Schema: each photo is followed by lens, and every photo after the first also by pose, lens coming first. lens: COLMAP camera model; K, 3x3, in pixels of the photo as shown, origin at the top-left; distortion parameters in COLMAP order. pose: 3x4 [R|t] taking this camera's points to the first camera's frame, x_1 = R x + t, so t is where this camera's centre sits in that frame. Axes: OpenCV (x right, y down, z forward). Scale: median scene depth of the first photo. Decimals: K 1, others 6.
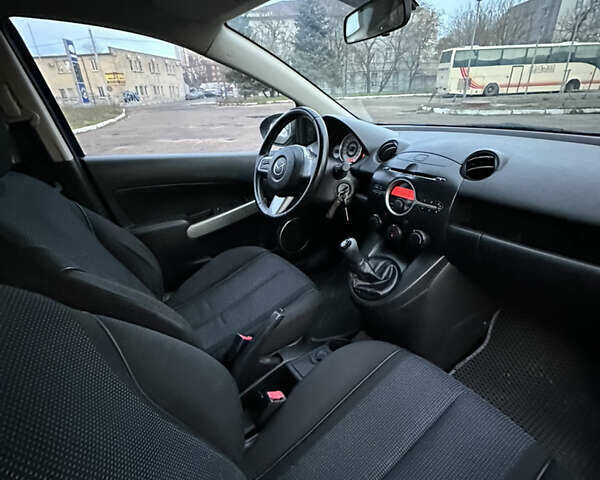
lens RADIAL K [[322.5, 0, 295.3], [0, 322.5, 238.8], [0, 0, 1]] dist [-0.003544, -0.002587]
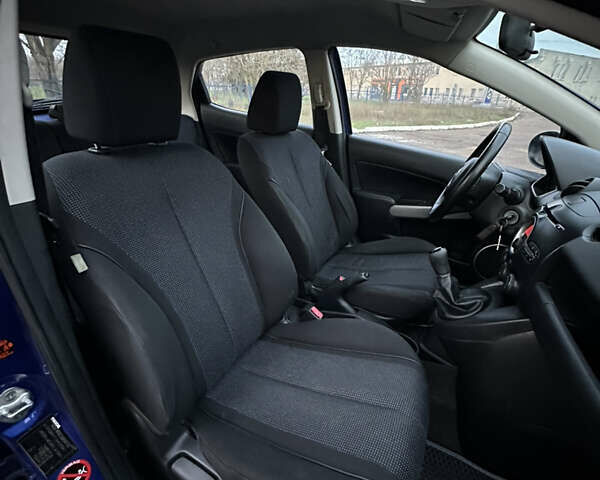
lens RADIAL K [[322.5, 0, 299.0], [0, 322.5, 240.8], [0, 0, 1]] dist [-0.003544, -0.002587]
pose [[0.473776, 0.417282, -0.775507, 0.618106], [-0.416775, 0.881995, 0.219962, -0.047833], [0.775780, 0.218999, 0.591781, 0.030277]]
